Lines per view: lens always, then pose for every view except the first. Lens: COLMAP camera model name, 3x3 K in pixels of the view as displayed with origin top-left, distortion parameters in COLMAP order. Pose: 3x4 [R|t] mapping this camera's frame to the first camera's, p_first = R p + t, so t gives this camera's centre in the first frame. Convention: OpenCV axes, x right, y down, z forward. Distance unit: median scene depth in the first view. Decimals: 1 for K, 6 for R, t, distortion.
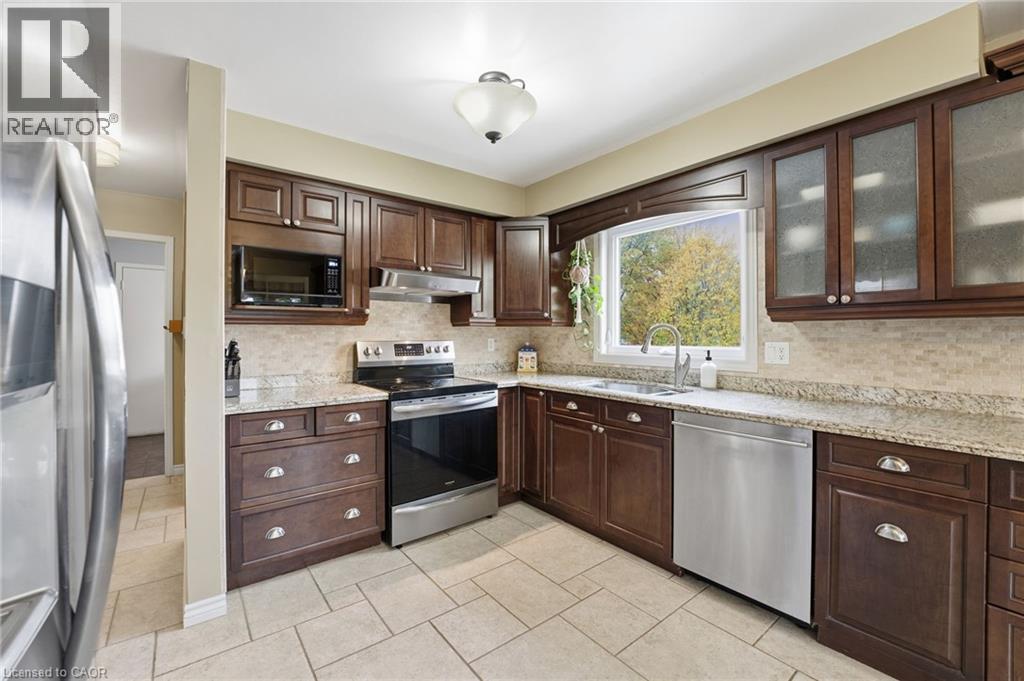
lens RADIAL K [[422.3, 0, 512.0], [0, 422.3, 334.4], [0, 0, 1]] dist [-0.023956, 0.001767]
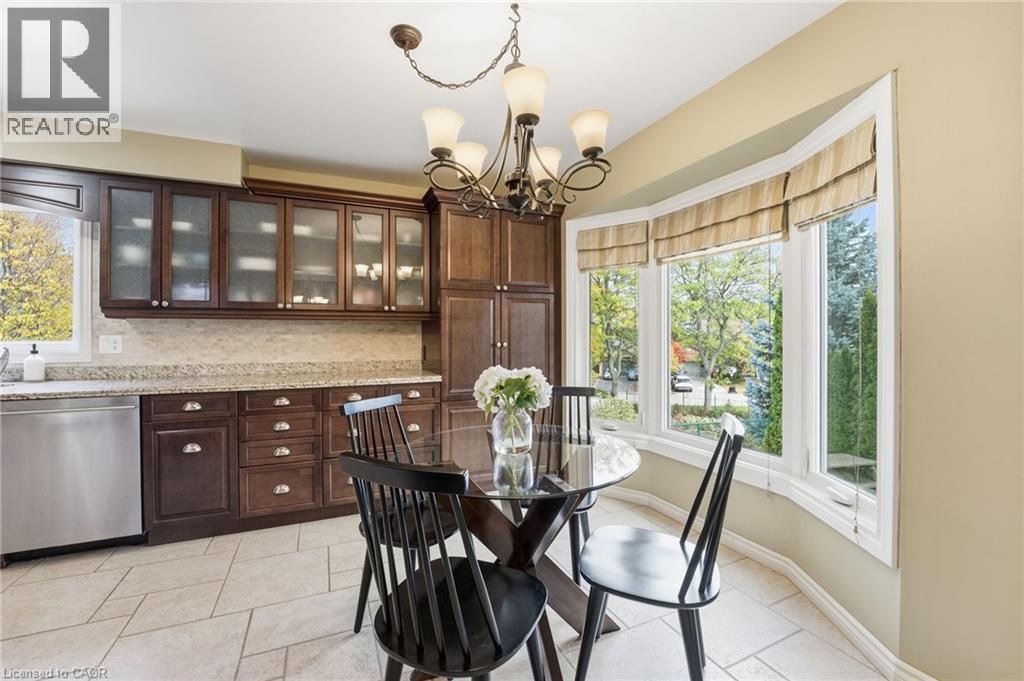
lens RADIAL K [[422.3, 0, 507.8], [0, 422.3, 335.8], [0, 0, 1]] dist [-0.023956, 0.001767]
pose [[0.246040, 0.000482, 0.969260, -0.280234], [0.000737, 0.999999, -0.000685, 0.025654], [-0.969259, 0.000883, 0.246040, -0.468584]]
